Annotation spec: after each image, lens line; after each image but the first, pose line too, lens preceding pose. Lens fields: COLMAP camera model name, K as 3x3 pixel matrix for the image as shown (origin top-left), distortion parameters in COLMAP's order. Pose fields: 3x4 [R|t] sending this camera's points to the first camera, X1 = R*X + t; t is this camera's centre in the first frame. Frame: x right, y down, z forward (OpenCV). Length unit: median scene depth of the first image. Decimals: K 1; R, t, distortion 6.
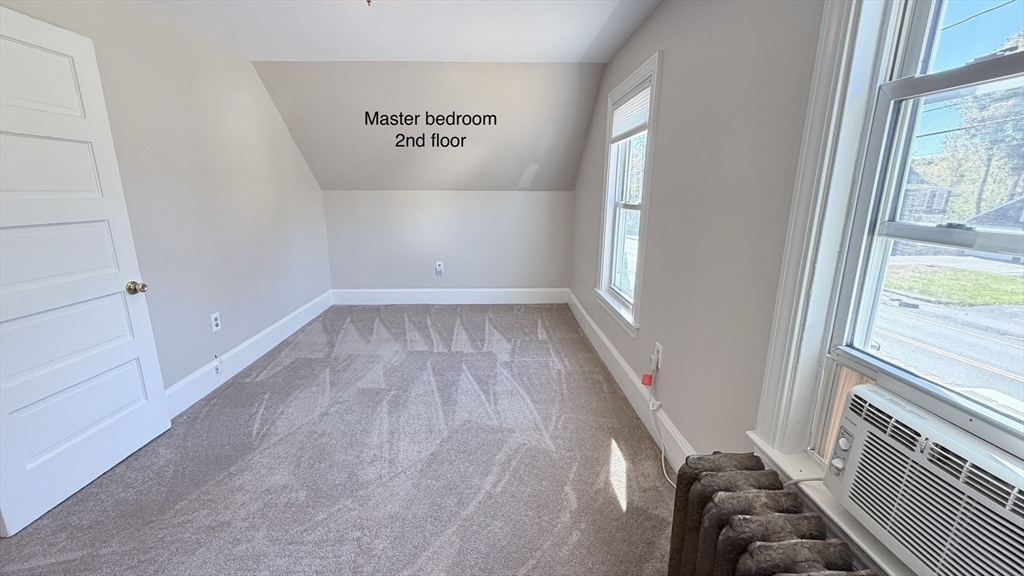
lens RADIAL K [[405.8, 0, 513.4], [0, 405.8, 289.2], [0, 0, 1]] dist [0.000254, -0.000185]
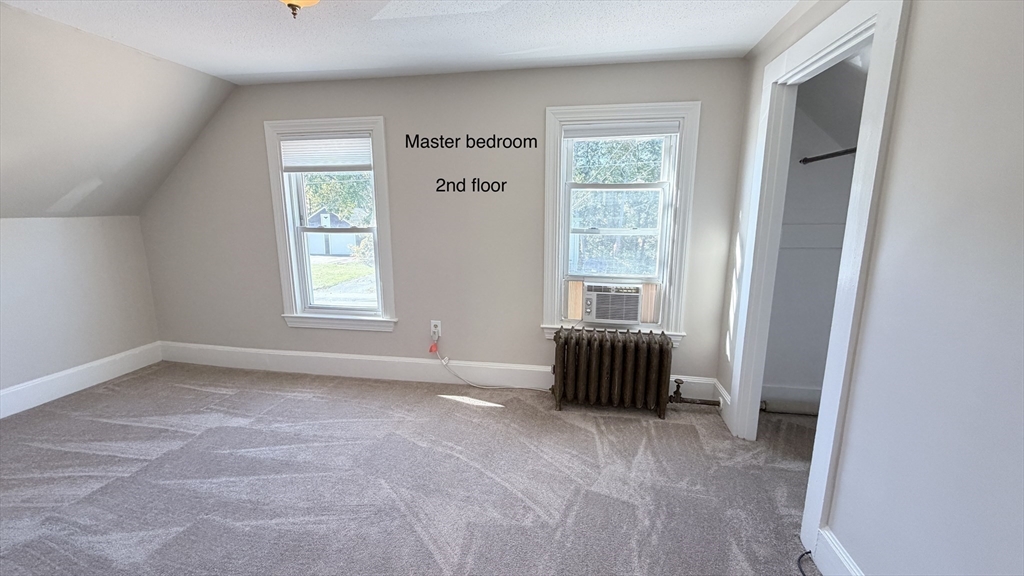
lens RADIAL K [[405.8, 0, 513.4], [0, 405.8, 289.2], [0, 0, 1]] dist [0.000254, -0.000185]
pose [[0.215453, -0.195527, 0.956739, -0.628633], [0.228218, 0.962699, 0.145352, -0.080552], [-0.949472, 0.187029, 0.252040, 0.225624]]
